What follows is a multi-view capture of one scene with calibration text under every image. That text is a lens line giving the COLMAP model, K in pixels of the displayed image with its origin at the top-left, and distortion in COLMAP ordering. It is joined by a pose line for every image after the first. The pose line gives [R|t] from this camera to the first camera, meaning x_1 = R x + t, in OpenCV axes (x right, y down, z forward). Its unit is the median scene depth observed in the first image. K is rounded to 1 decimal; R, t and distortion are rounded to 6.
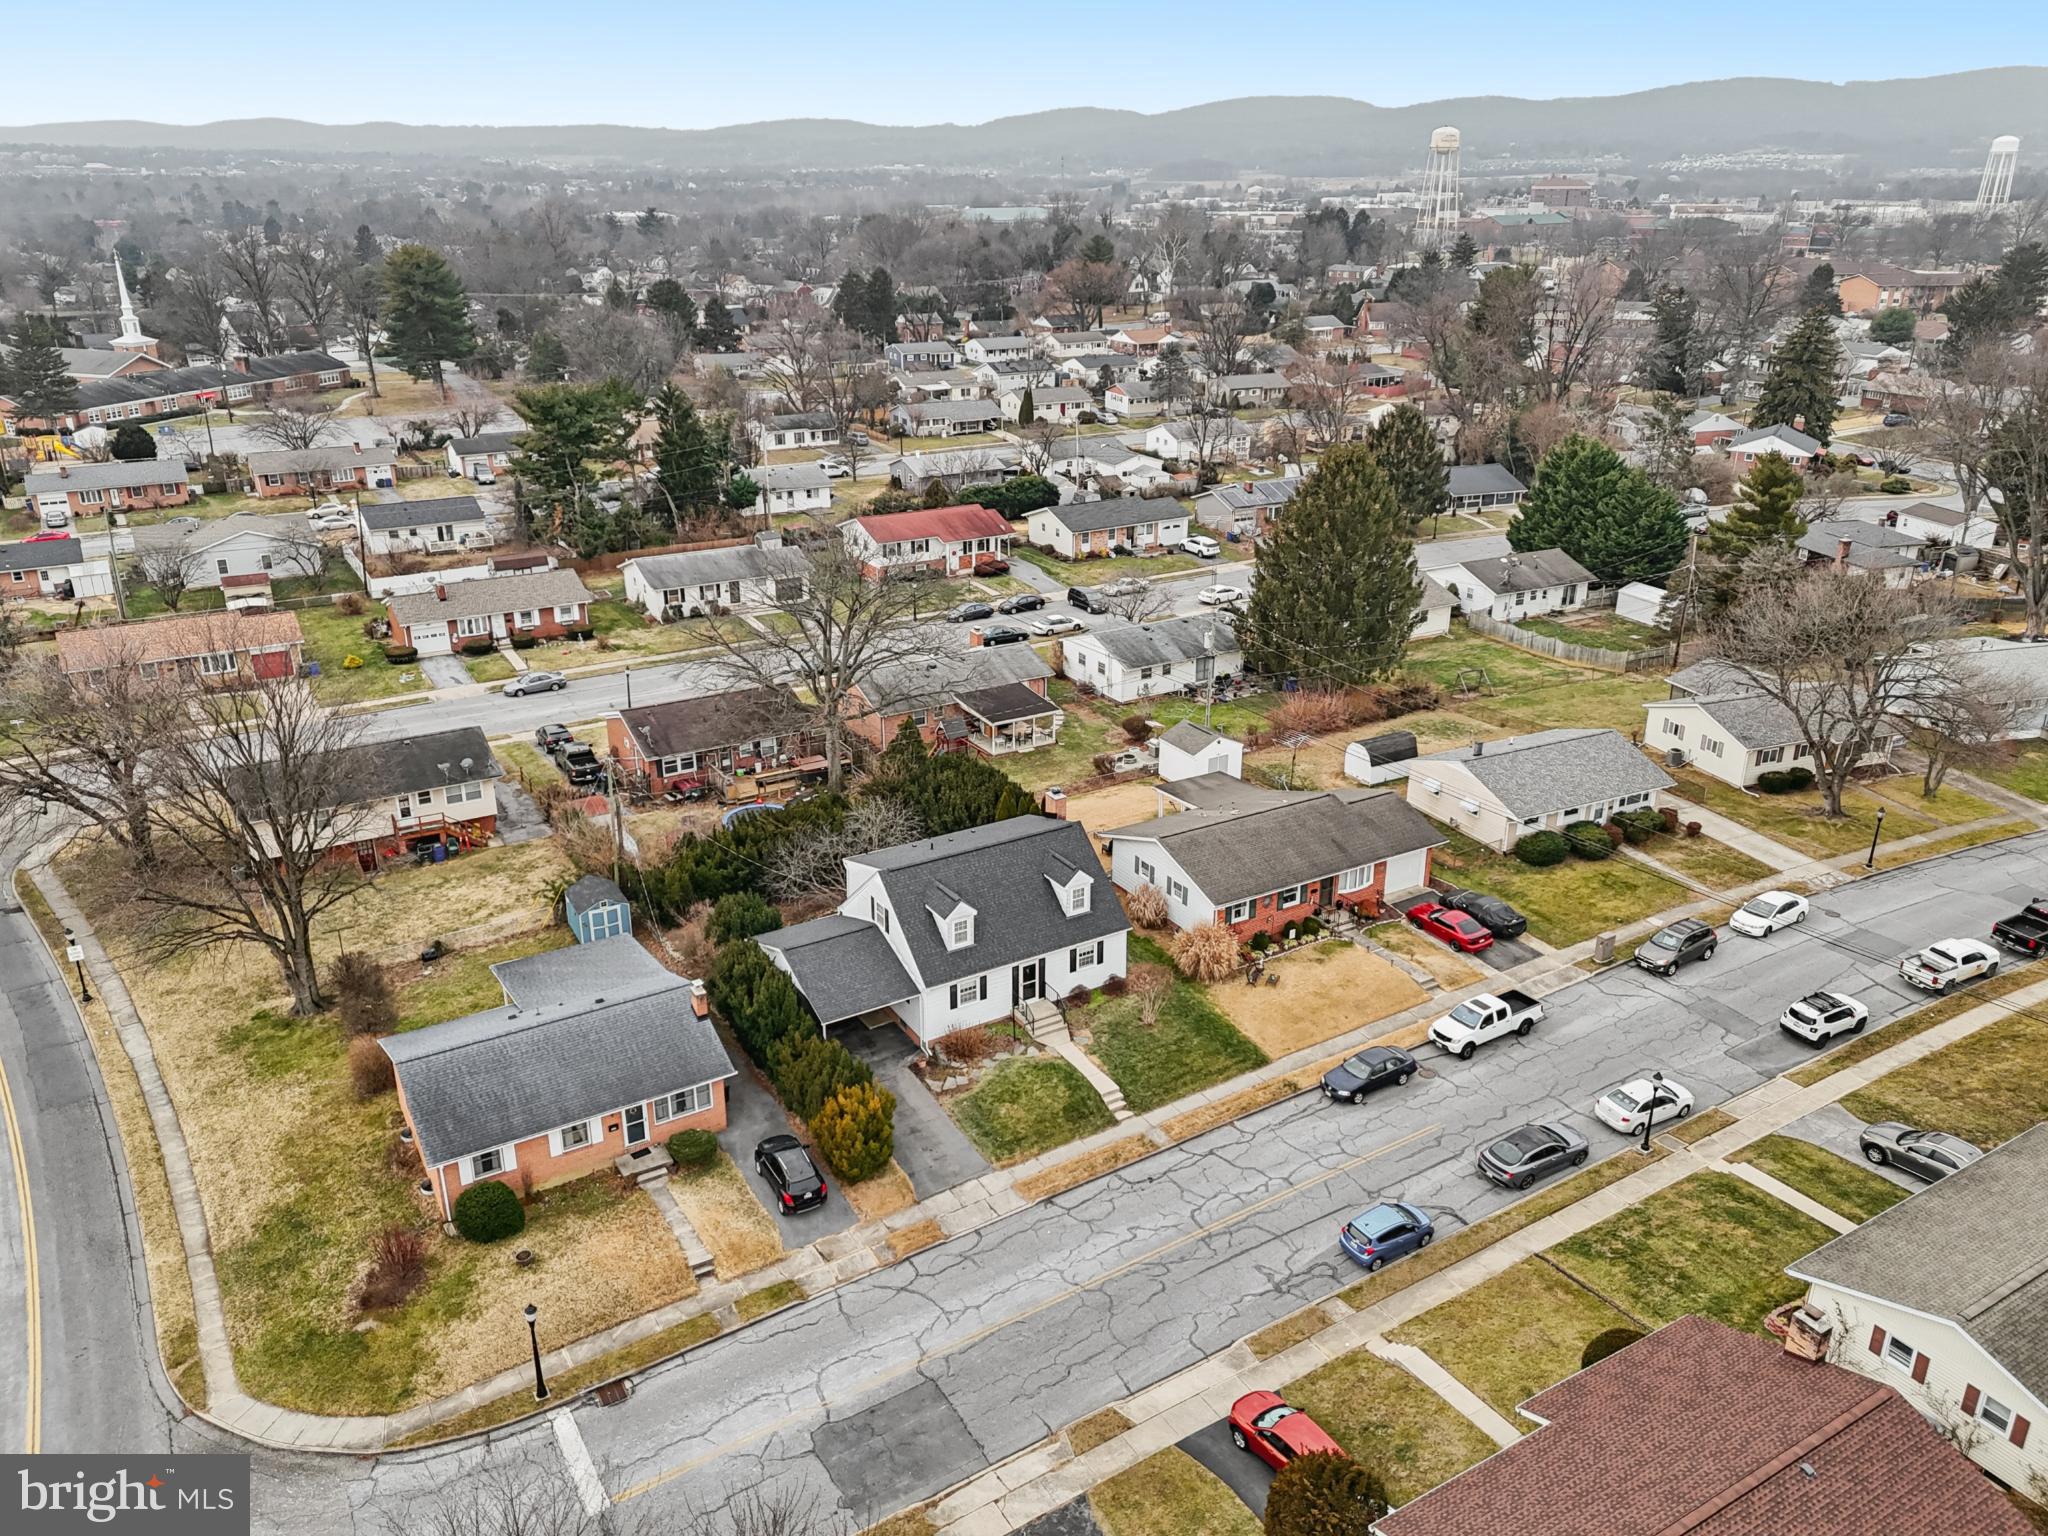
lens RADIAL K [[1513.1, 0, 1029.3], [0, 1513.1, 759.8], [0, 0, 1]] dist [0.124150, -0.146096]
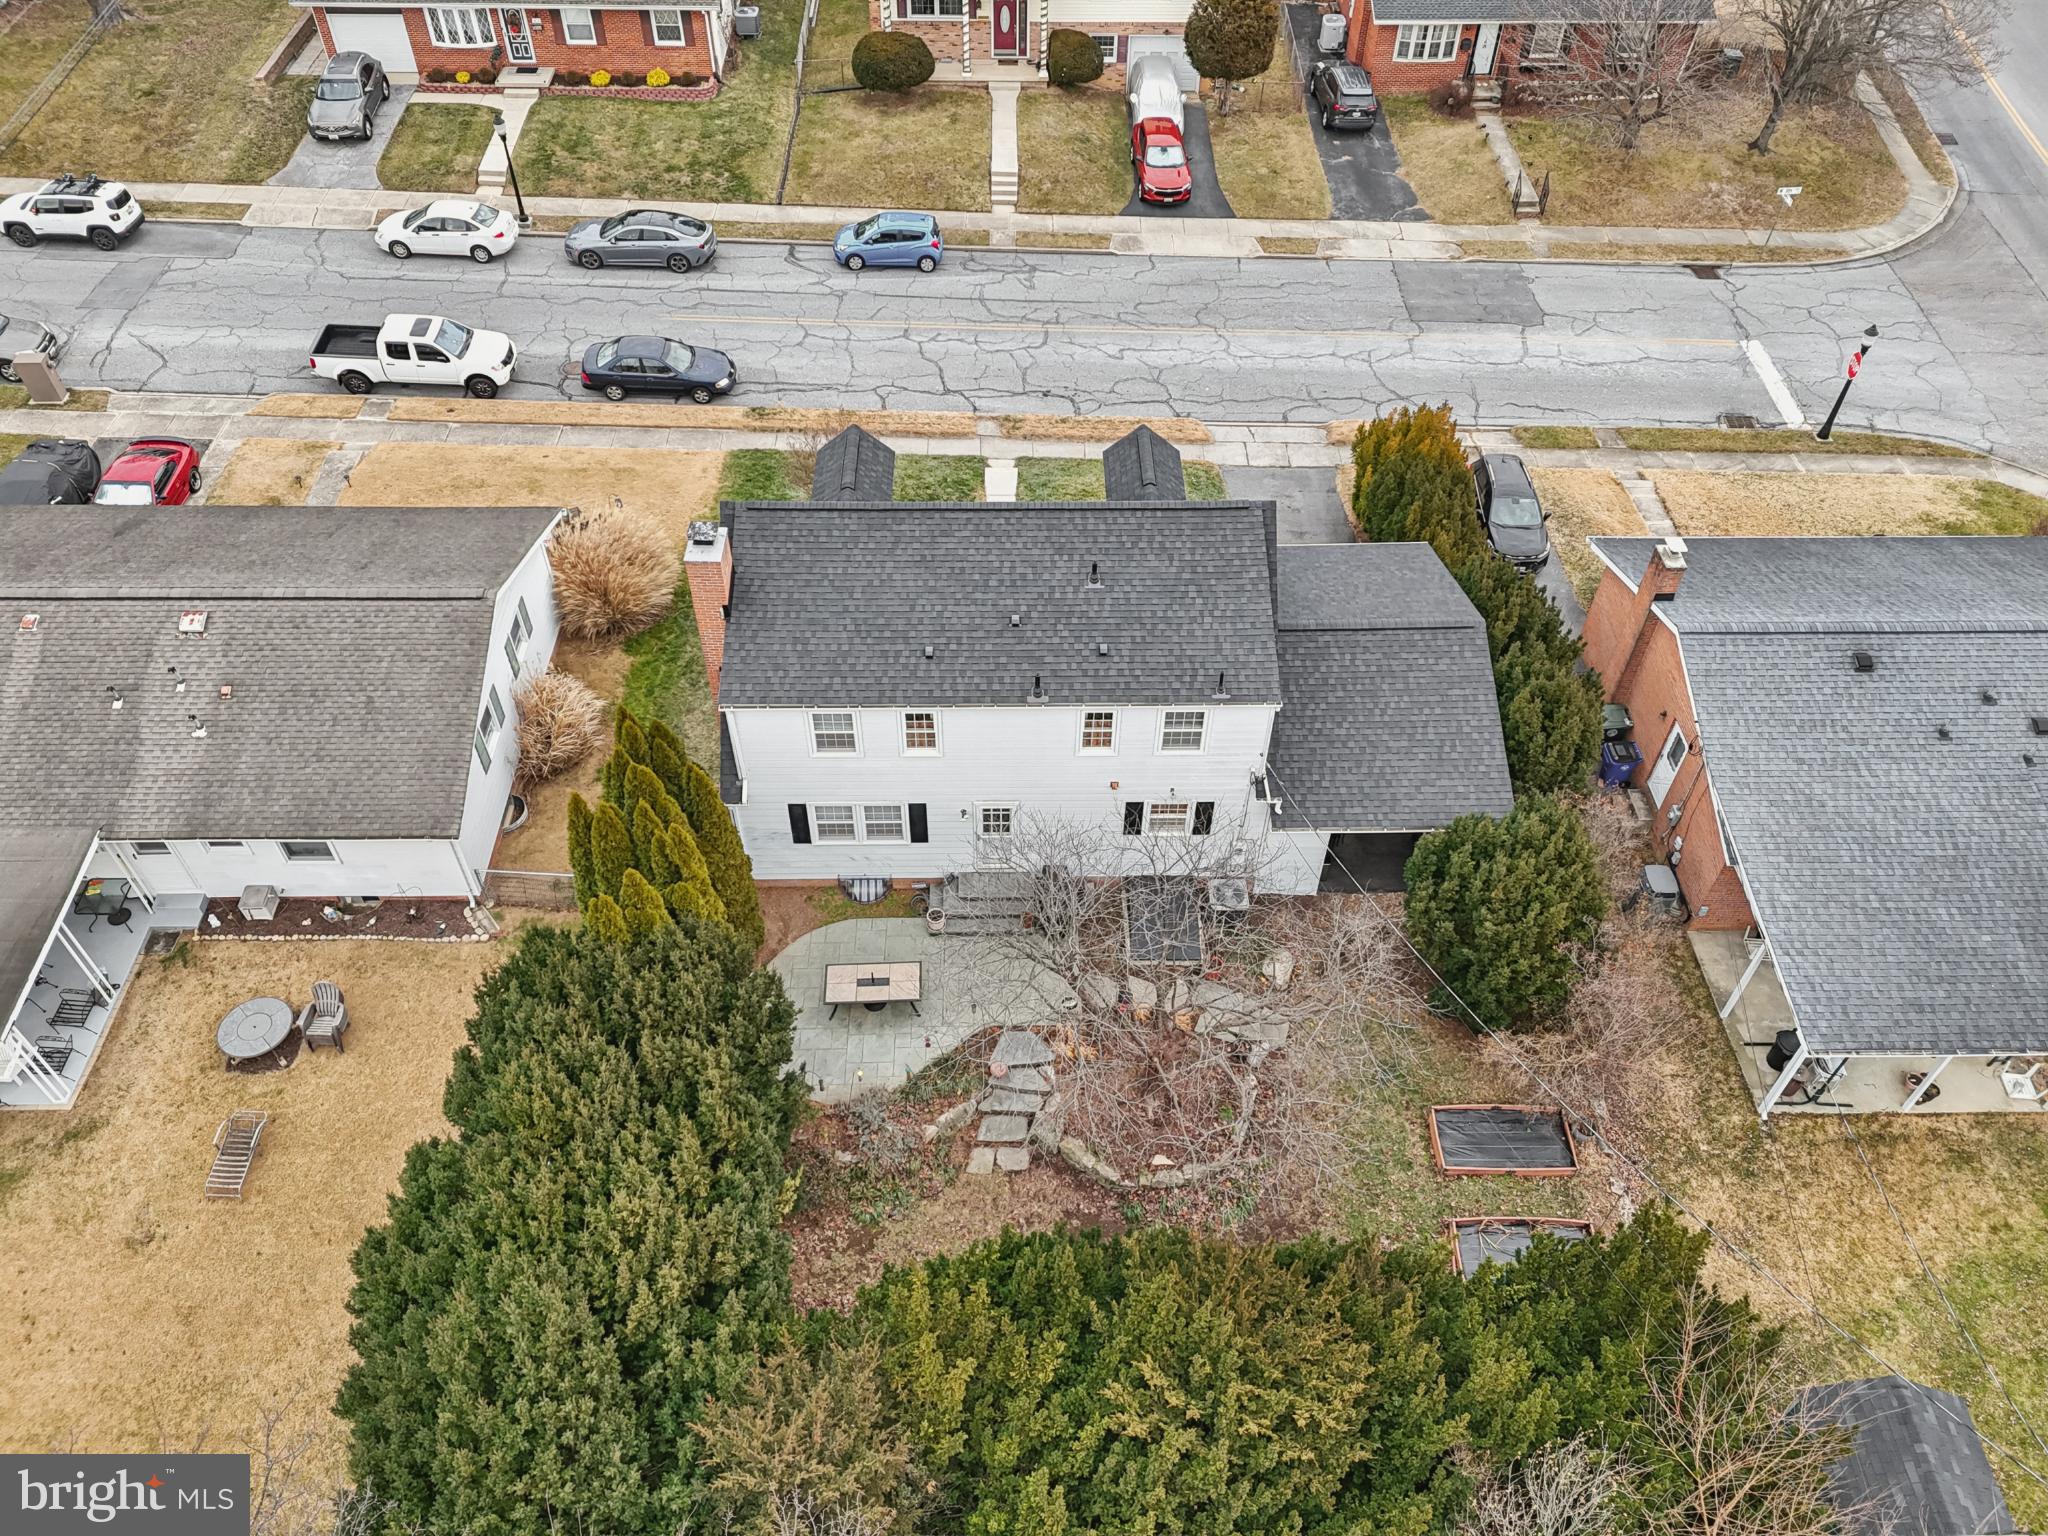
lens RADIAL K [[1491.9, 0, 1024.4], [0, 1491.9, 761.3], [0, 0, 1]] dist [0.092328, -0.092754]
pose [[-0.861479, -0.377576, 0.339545, -0.190206], [0.174743, 0.407396, 0.896378, -0.264808], [-0.476780, 0.831544, -0.284985, 1.087868]]
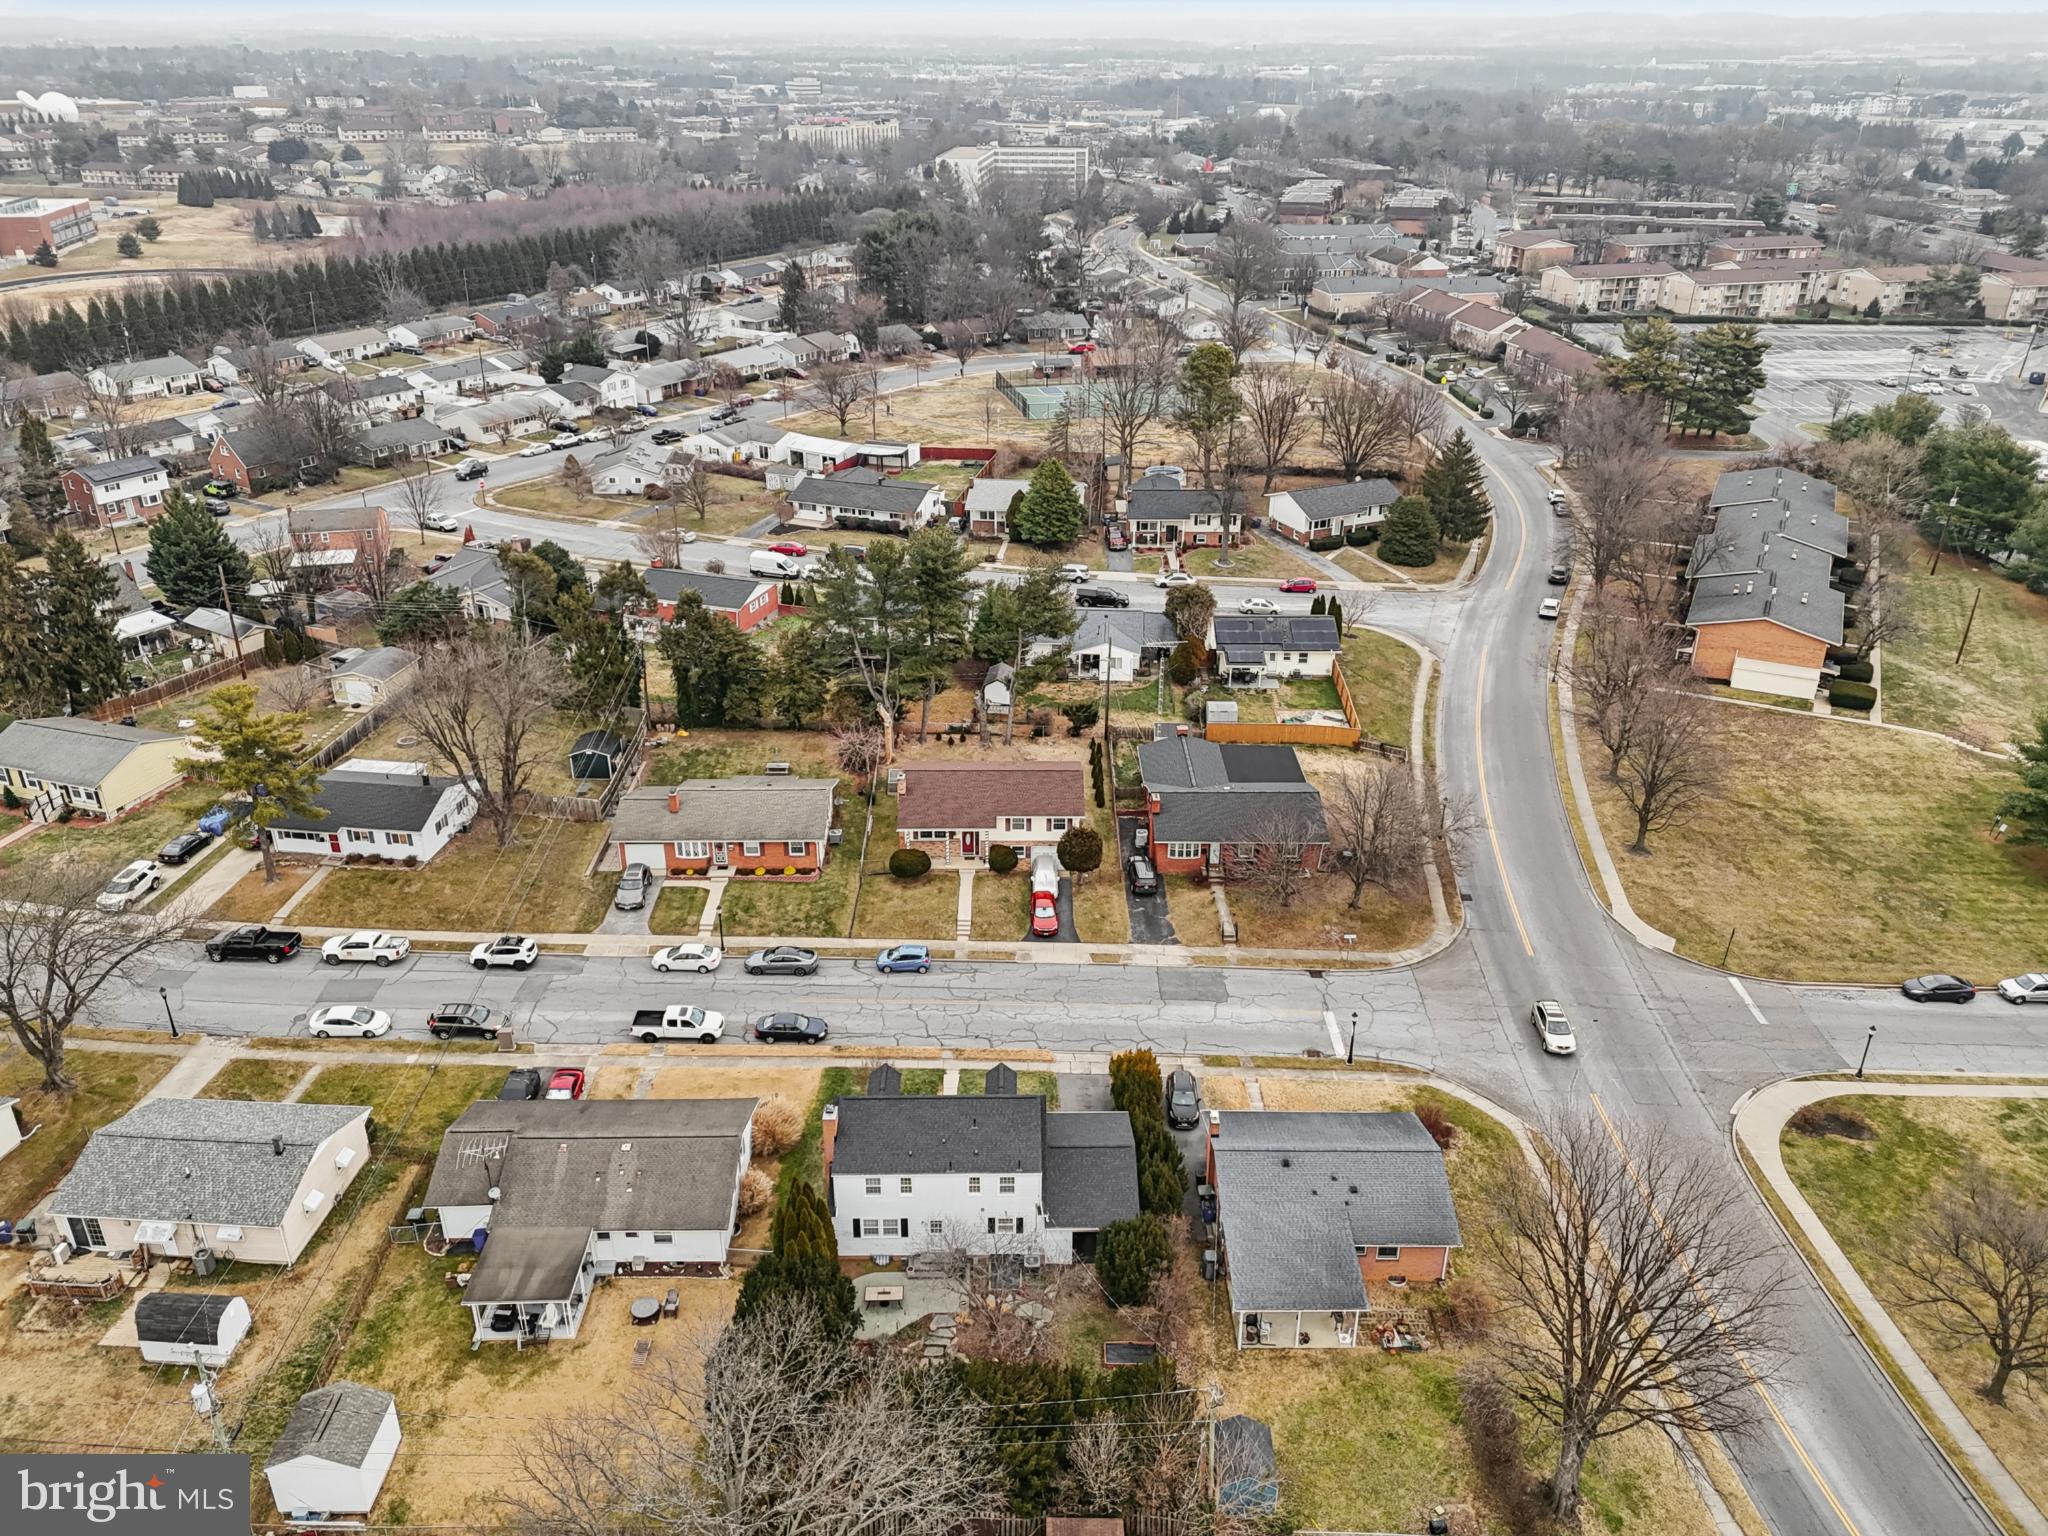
lens RADIAL K [[1512.1, 0, 1028.7], [0, 1512.1, 762.0], [0, 0, 1]] dist [0.127400, -0.164544]
pose [[-0.858458, -0.226960, 0.459933, -0.501155], [0.181852, 0.703803, 0.686725, -0.799999], [-0.479561, 0.673165, -0.562912, 1.323426]]
